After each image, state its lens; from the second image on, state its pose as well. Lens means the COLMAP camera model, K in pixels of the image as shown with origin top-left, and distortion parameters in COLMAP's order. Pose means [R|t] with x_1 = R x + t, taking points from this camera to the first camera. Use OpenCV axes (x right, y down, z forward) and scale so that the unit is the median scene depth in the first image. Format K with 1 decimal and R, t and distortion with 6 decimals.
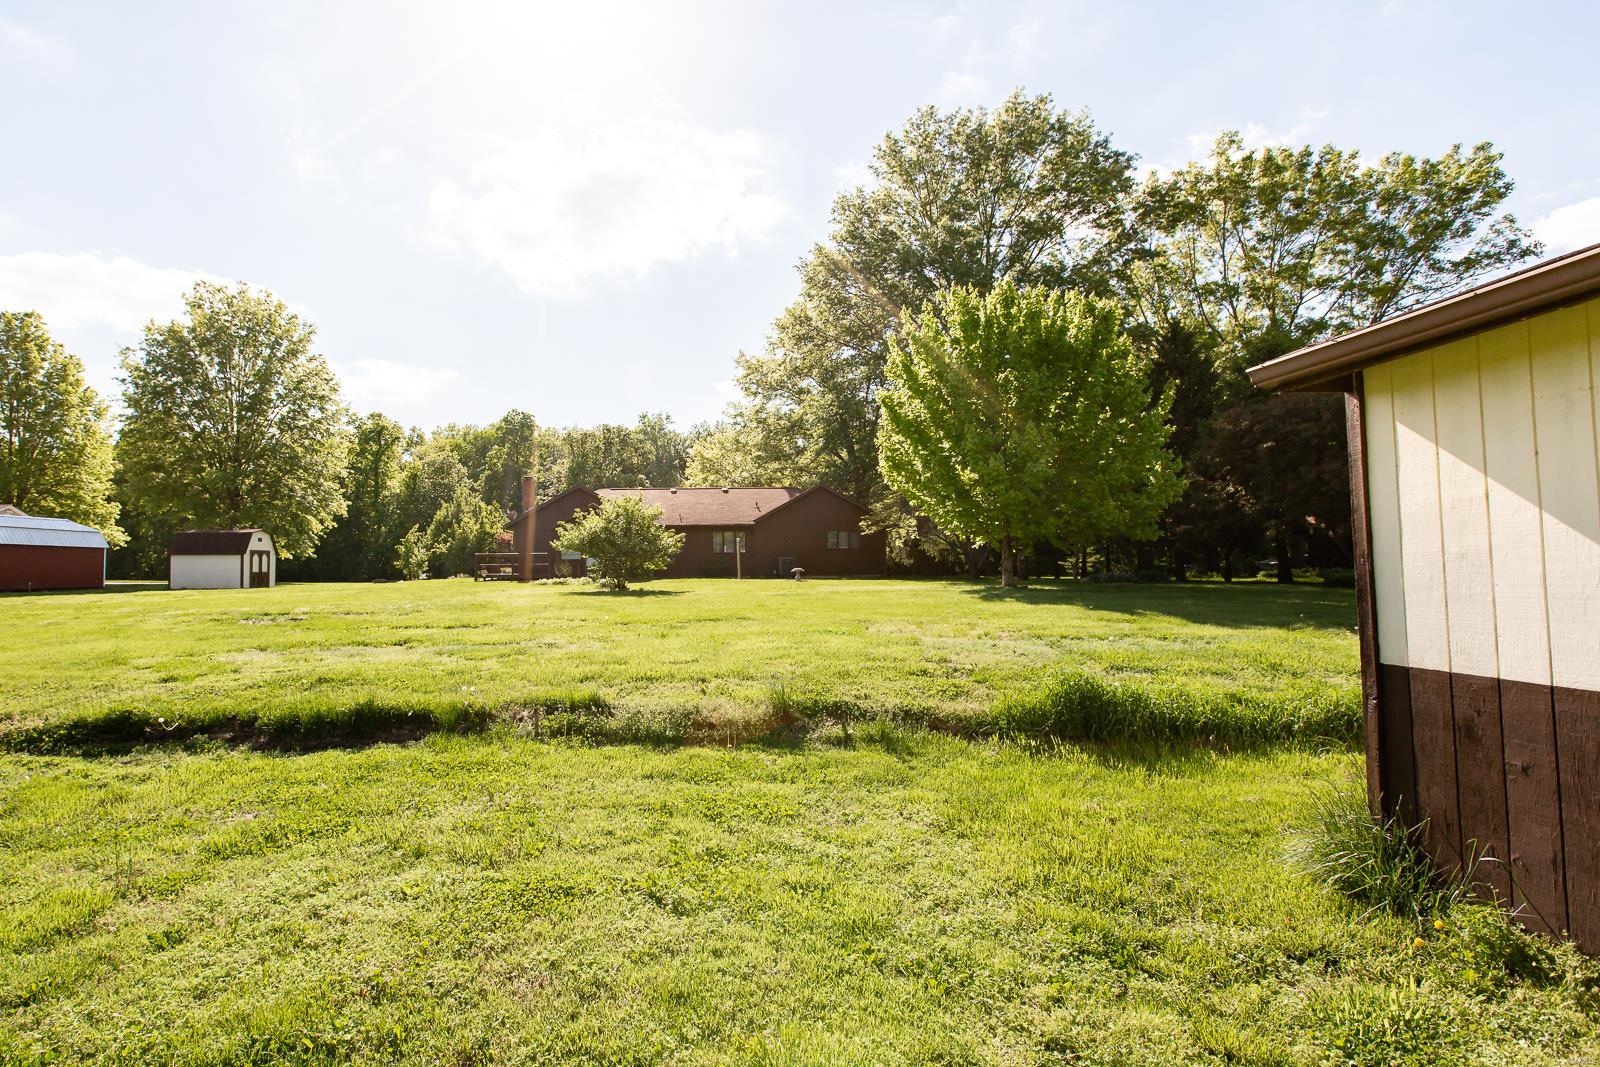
lens RADIAL K [[718.8, 0, 800.0], [0, 718.8, 533.5], [0, 0, 1]] dist [0.000476, -0.000010]
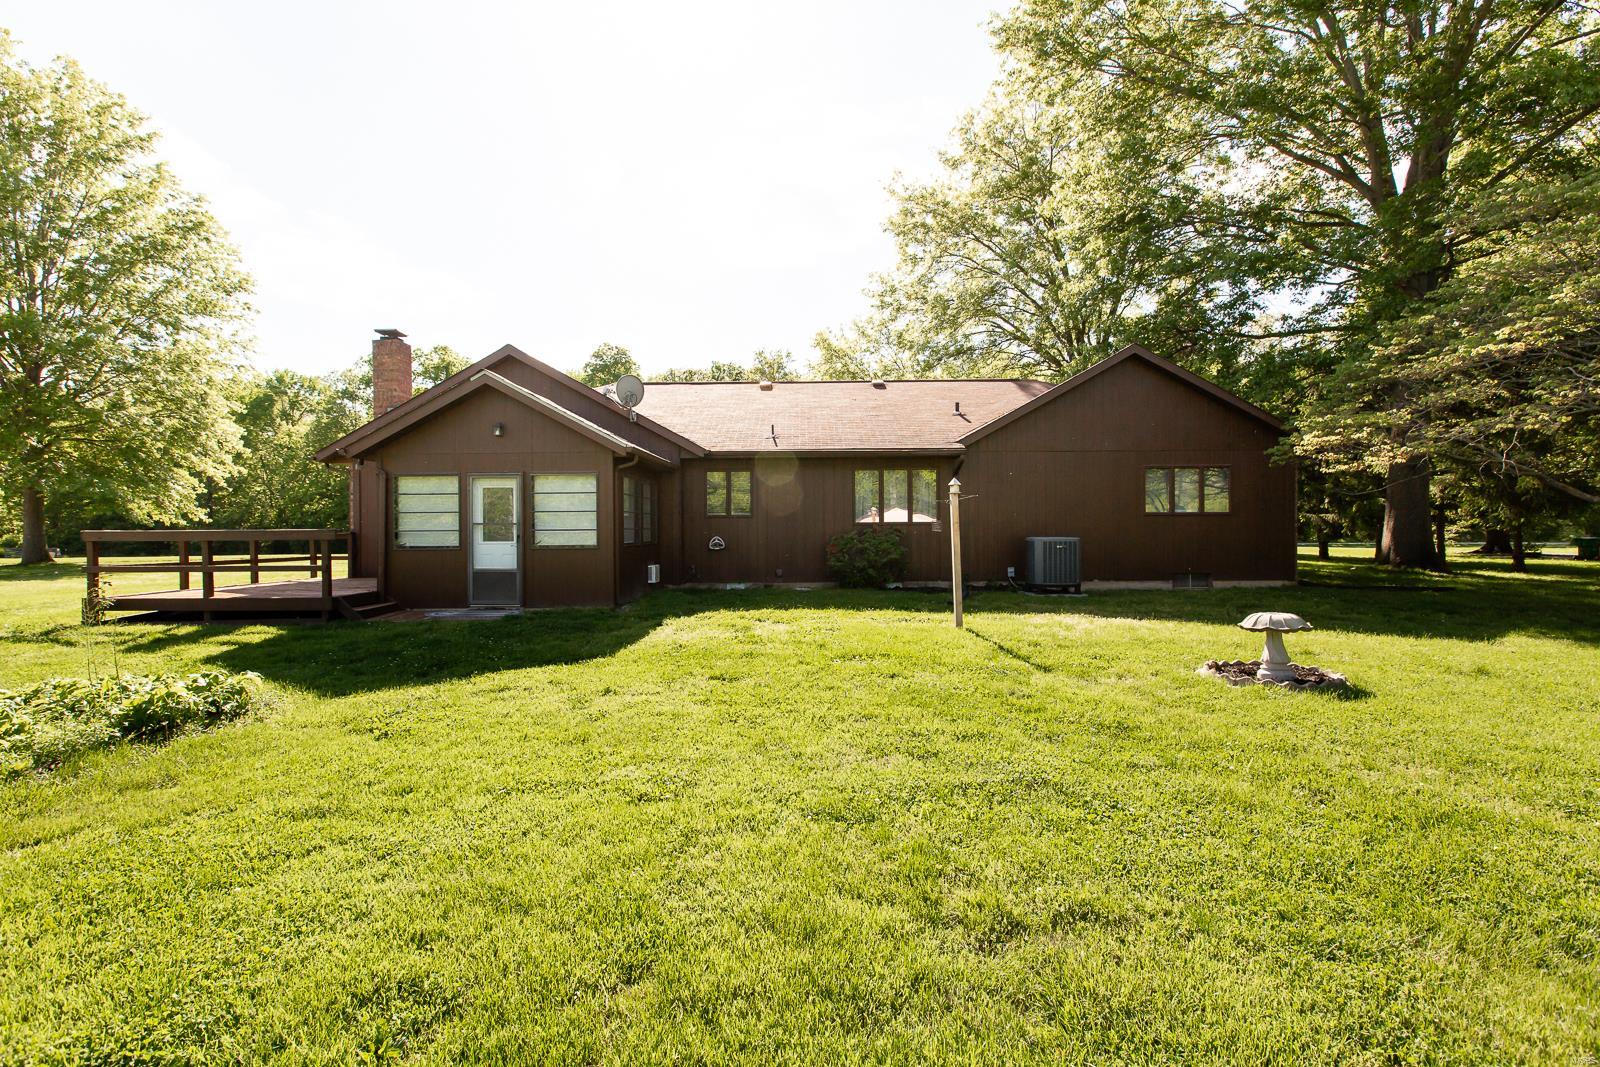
lens RADIAL K [[718.8, 0, 800.0], [0, 718.8, 533.5], [0, 0, 1]] dist [0.000476, -0.000010]
pose [[0.984796, 0.011349, -0.173345, -0.072912], [-0.002131, 0.998578, 0.053272, 0.010170], [0.173703, -0.052093, 0.983419, 0.540420]]
